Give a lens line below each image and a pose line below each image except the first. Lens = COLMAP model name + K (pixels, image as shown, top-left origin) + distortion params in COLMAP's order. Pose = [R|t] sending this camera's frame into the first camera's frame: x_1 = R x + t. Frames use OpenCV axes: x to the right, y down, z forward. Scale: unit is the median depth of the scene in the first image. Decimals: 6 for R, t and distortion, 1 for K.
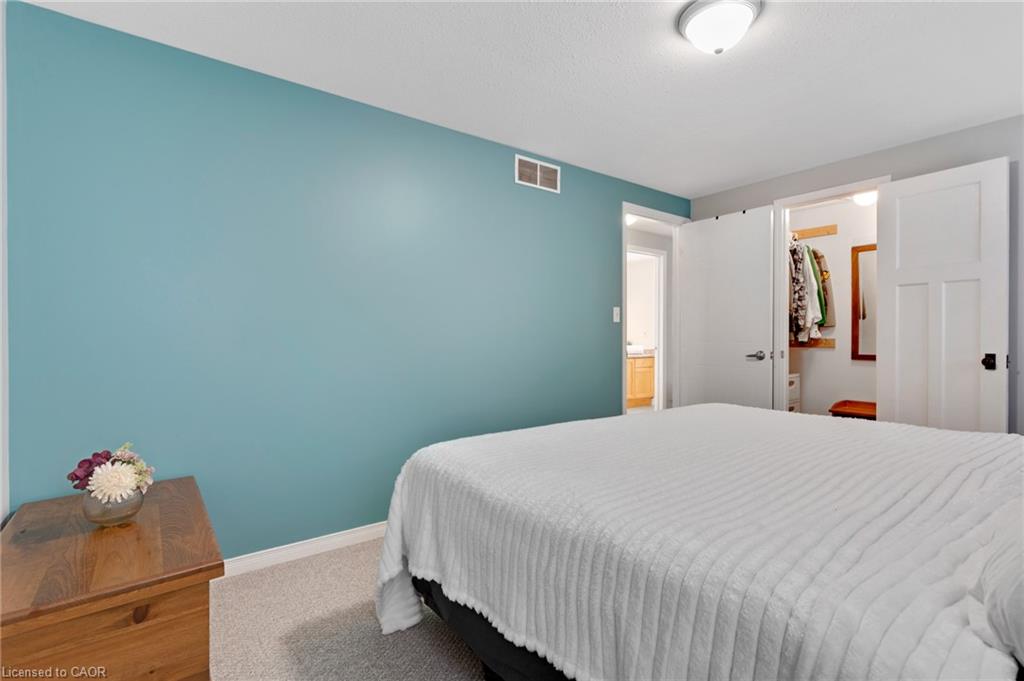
lens RADIAL K [[487.4, 0, 508.0], [0, 487.4, 338.7], [0, 0, 1]] dist [0.002880, 0.001314]
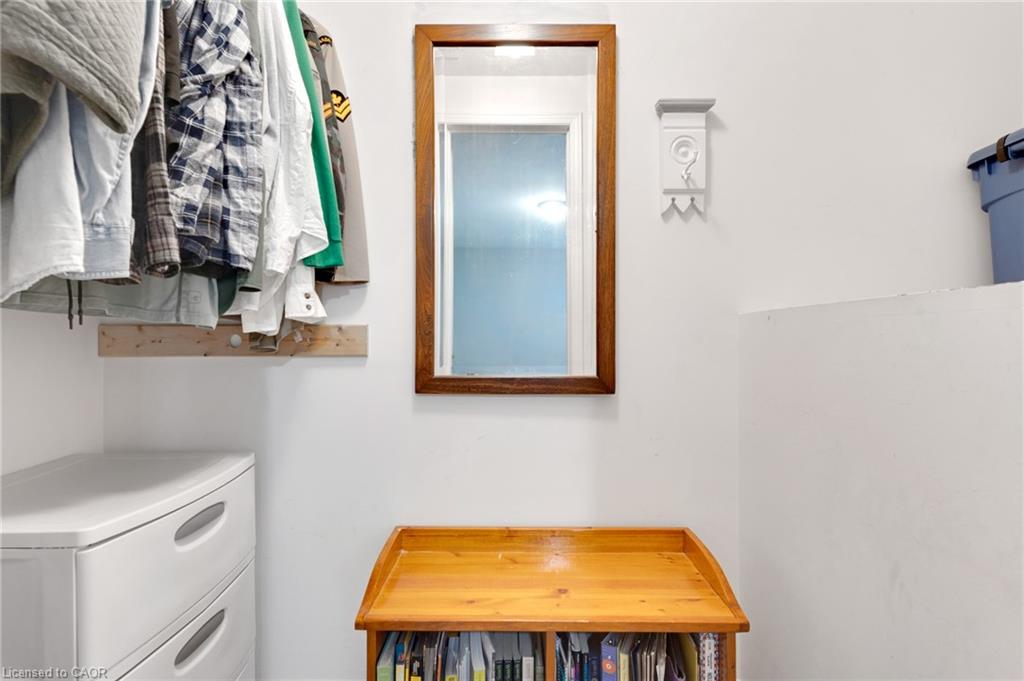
lens RADIAL K [[487.4, 0, 509.5], [0, 487.4, 346.0], [0, 0, 1]] dist [0.002880, 0.001314]
pose [[0.605020, -0.004347, 0.796198, 0.488203], [0.001535, 0.999990, 0.004293, 0.011544], [-0.796209, -0.001376, 0.605021, 0.755168]]
